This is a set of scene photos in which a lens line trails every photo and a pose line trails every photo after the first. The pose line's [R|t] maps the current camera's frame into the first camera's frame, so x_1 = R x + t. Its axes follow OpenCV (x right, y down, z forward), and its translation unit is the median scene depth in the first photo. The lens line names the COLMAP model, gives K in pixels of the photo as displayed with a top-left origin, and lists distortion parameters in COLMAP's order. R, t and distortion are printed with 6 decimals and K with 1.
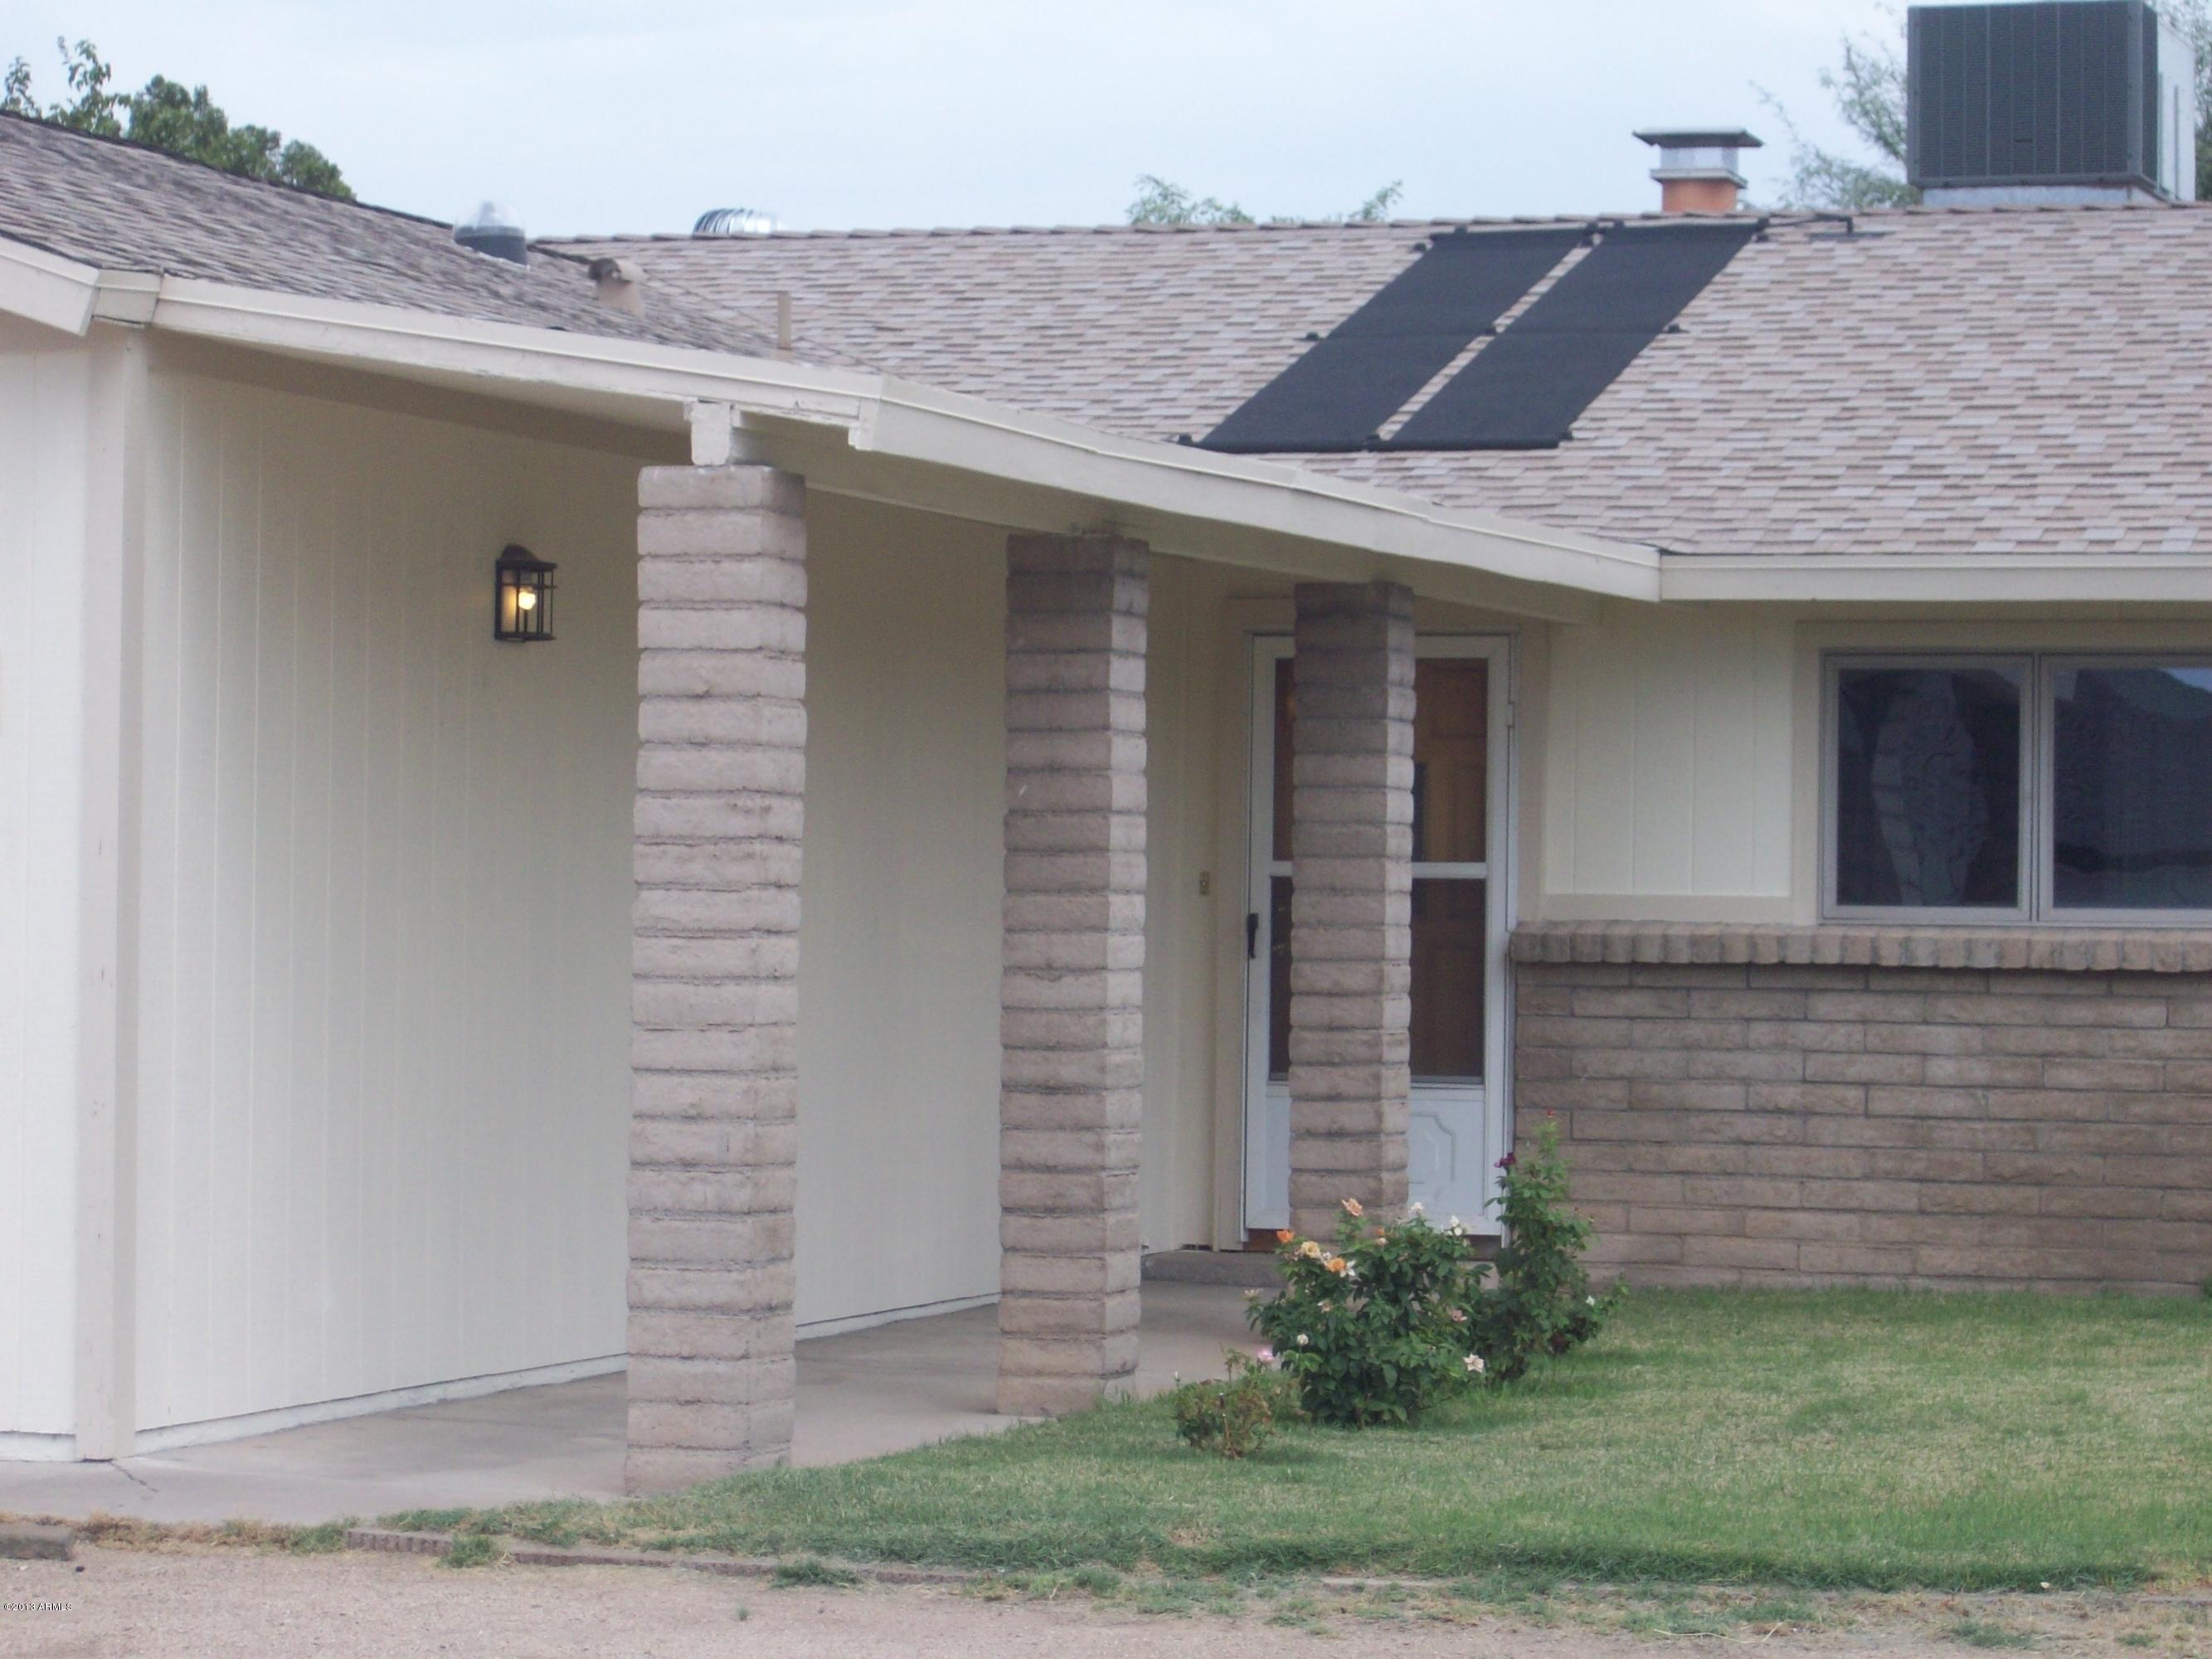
lens RADIAL K [[6356.5, 0, 1106.0], [0, 6356.5, 829.5], [0, 0, 1]] dist [-0.112656, 0.513009]
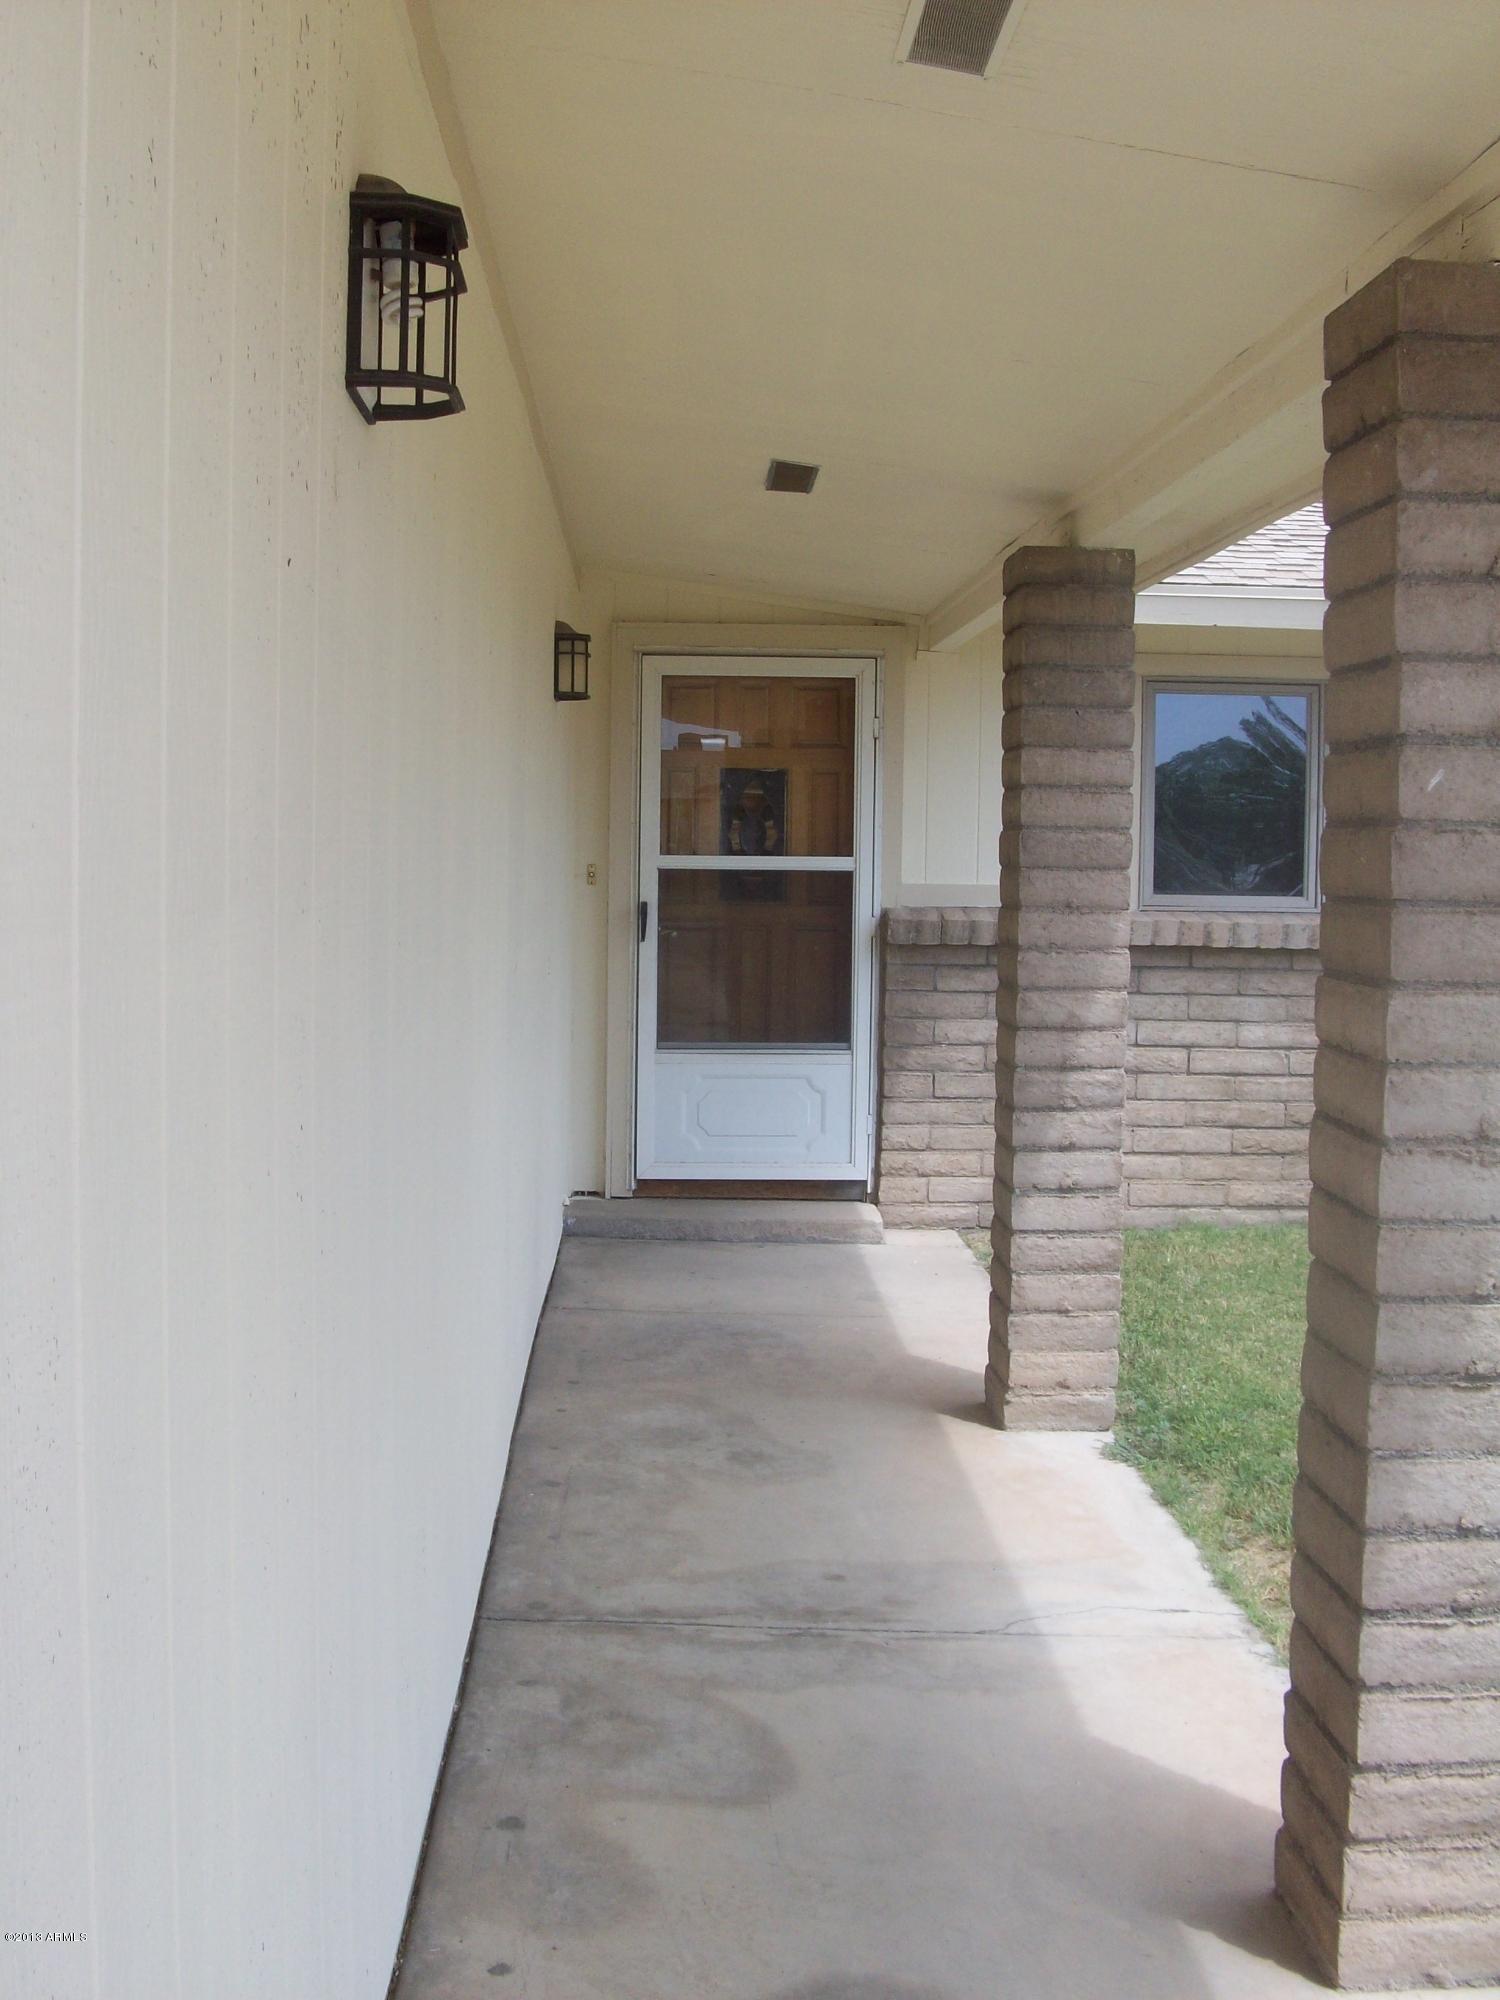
lens RADIAL K [[2079.9, 0, 750.0], [0, 2079.9, 1000.0], [0, 0, 1]] dist [-0.127704, 0.031355]
pose [[0.938033, -0.025617, 0.345597, -0.090301], [-0.005244, 0.996101, 0.088066, -0.002053], [-0.346505, -0.084421, 0.934241, 0.673942]]
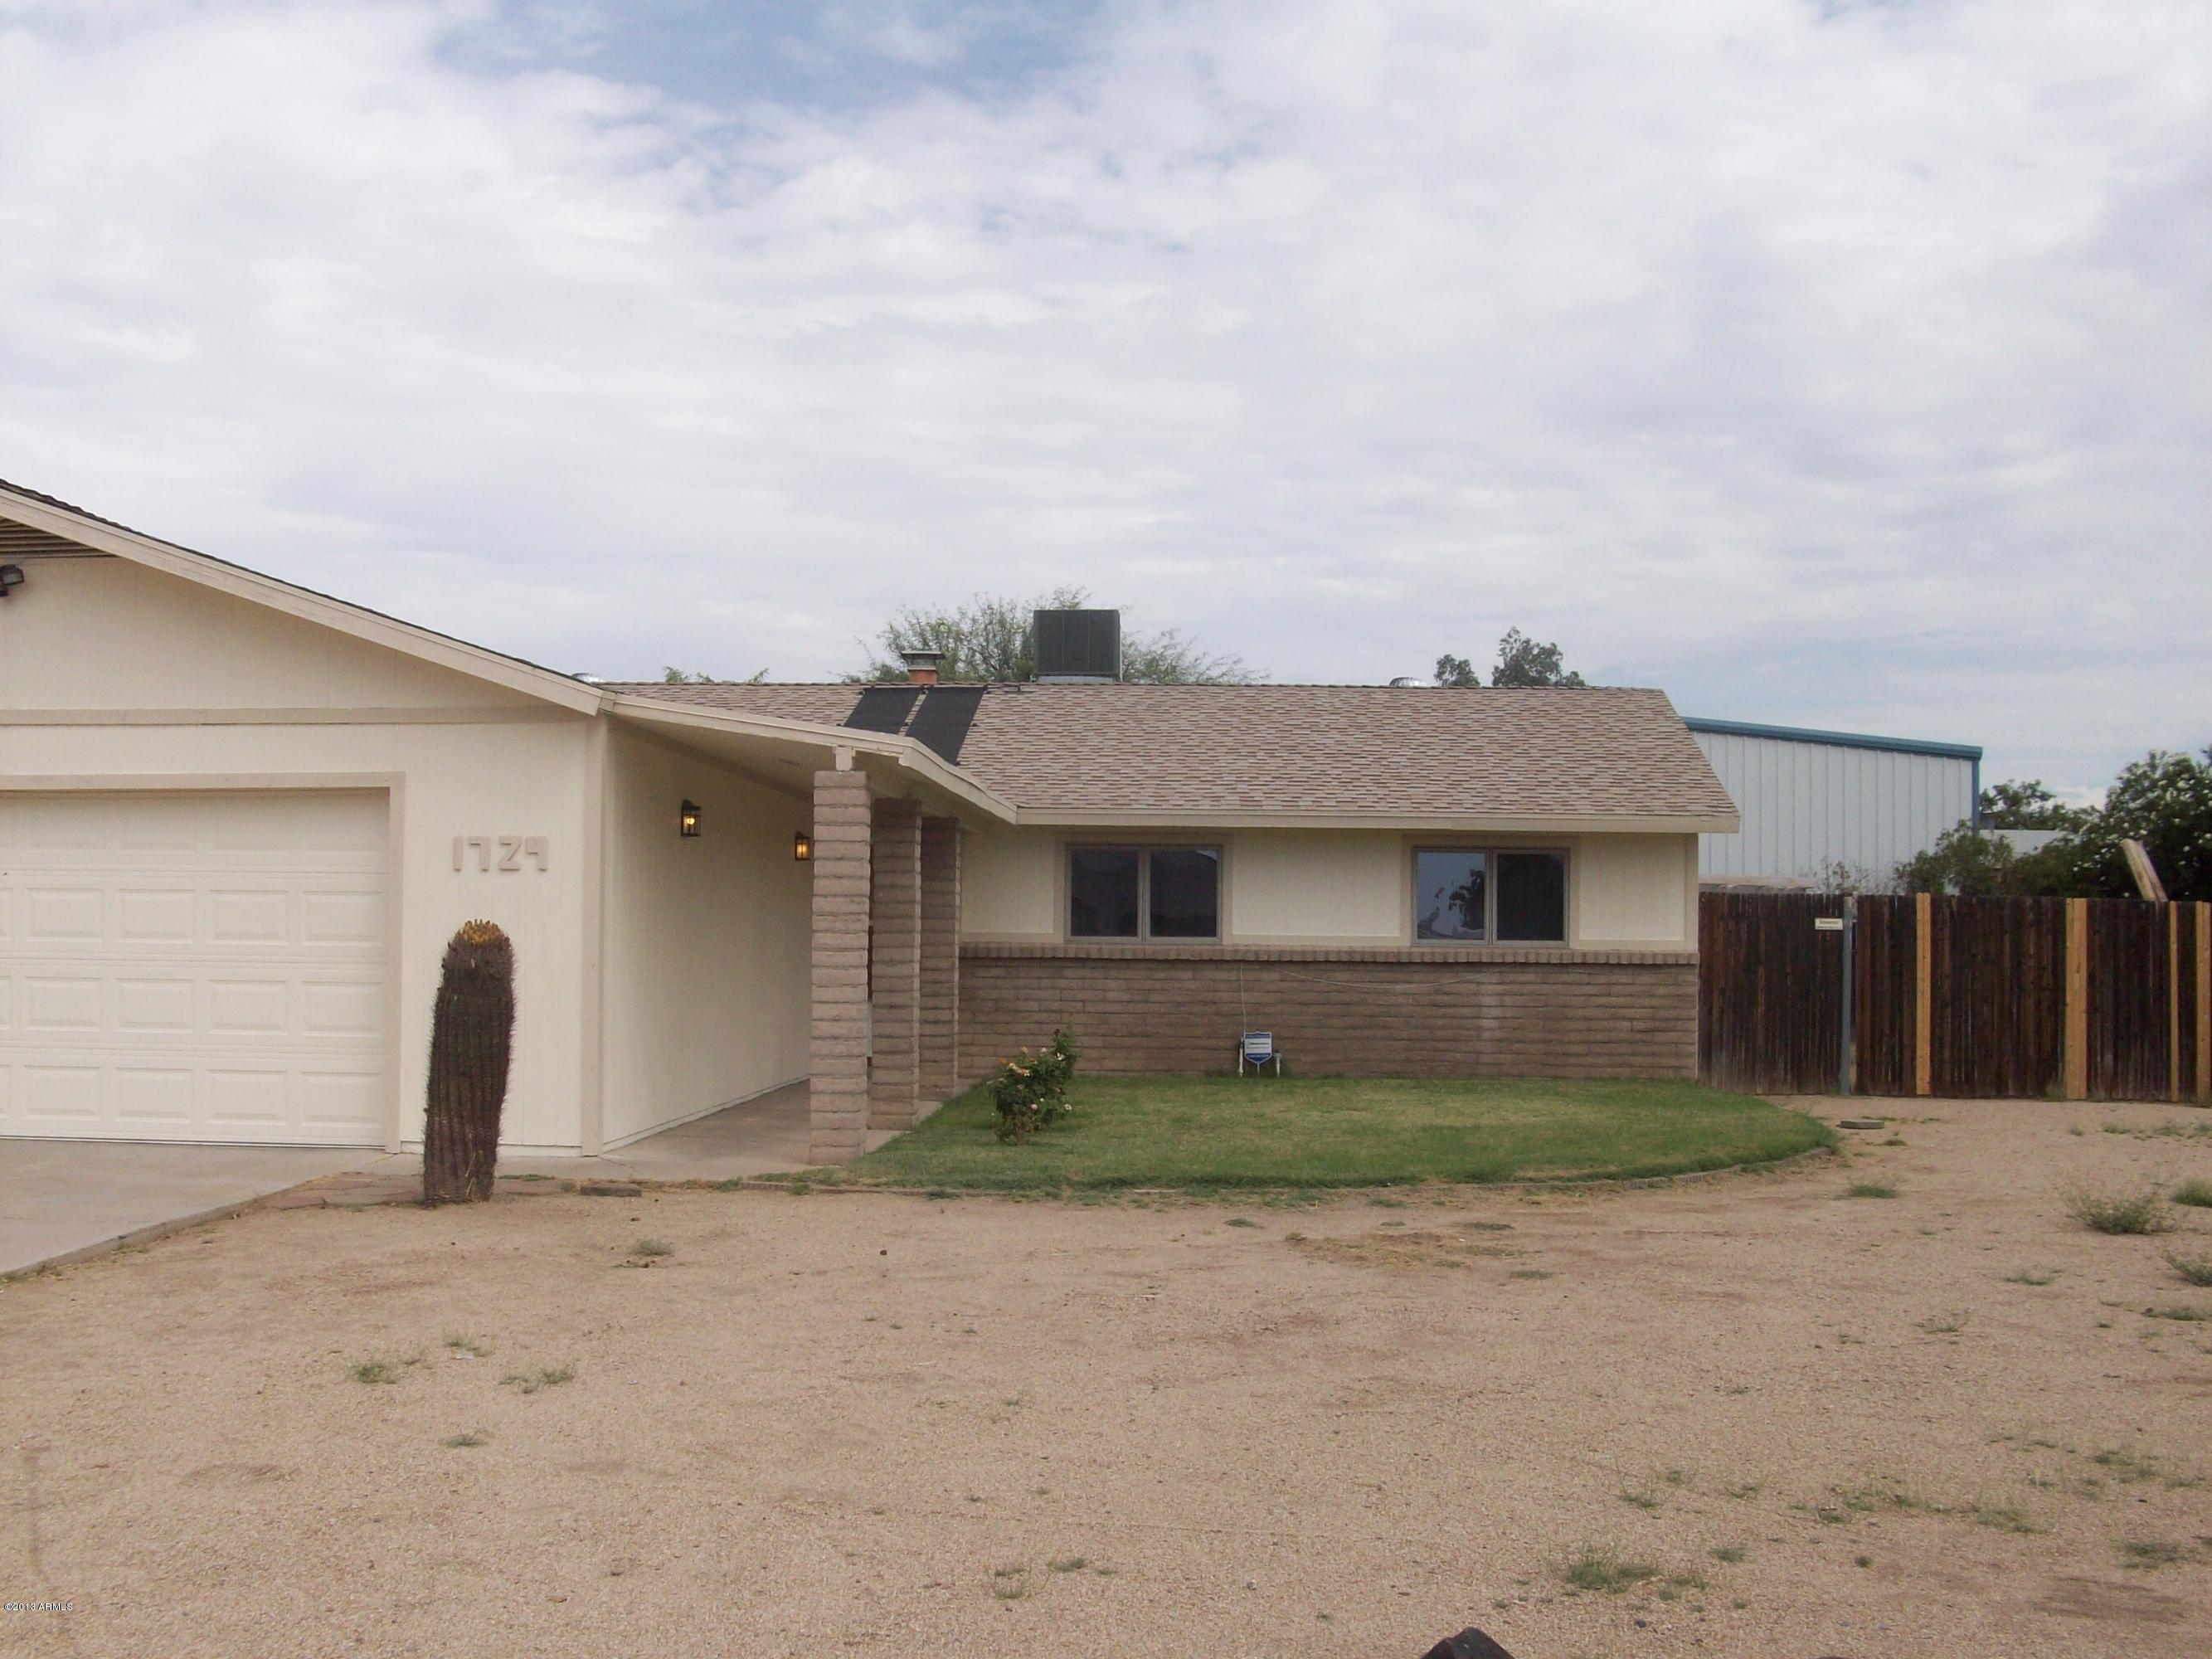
lens RADIAL K [[2283.5, 0, 1061.4], [0, 2283.5, 909.3], [0, 0, 1]] dist [-0.144597, 0.143459]
pose [[0.968138, 0.000622, 0.250416, -0.138268], [-0.001031, 0.999998, 0.001504, -0.001135], [-0.250414, -0.001714, 0.968137, 0.045078]]
